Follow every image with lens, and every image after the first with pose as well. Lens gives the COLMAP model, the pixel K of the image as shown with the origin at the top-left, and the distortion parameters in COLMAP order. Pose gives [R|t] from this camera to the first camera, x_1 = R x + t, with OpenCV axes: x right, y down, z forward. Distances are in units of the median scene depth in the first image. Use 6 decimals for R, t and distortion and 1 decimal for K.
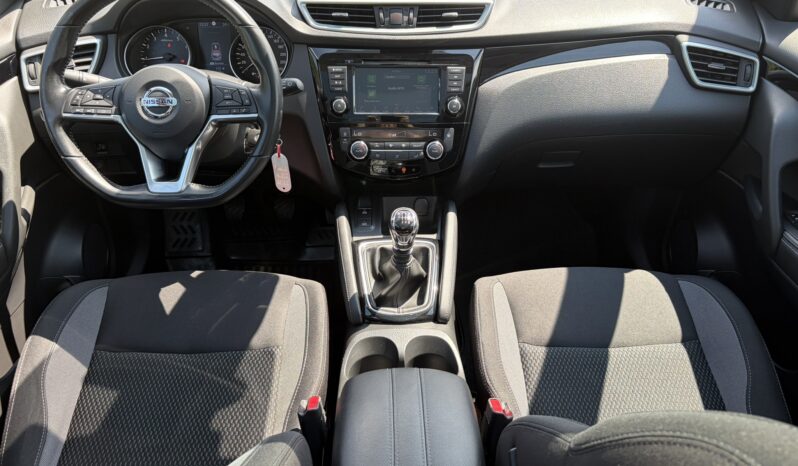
lens RADIAL K [[601.4, 0, 392.5], [0, 601.4, 230.9], [0, 0, 1]] dist [0.027950, -0.034151]
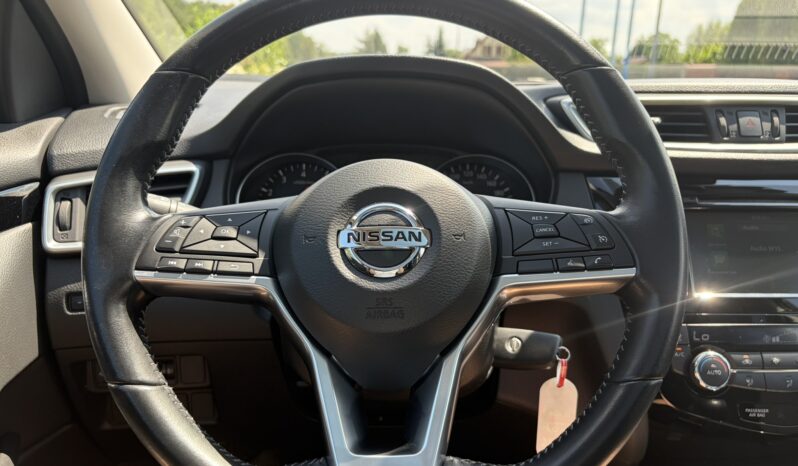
lens RADIAL K [[601.4, 0, 398.8], [0, 601.4, 235.7], [0, 0, 1]] dist [0.027950, -0.034151]
pose [[0.999958, -0.001611, 0.009031, -0.323391], [0.004828, 0.929491, -0.368814, -0.060140], [-0.007800, 0.368842, 0.929459, 0.538643]]
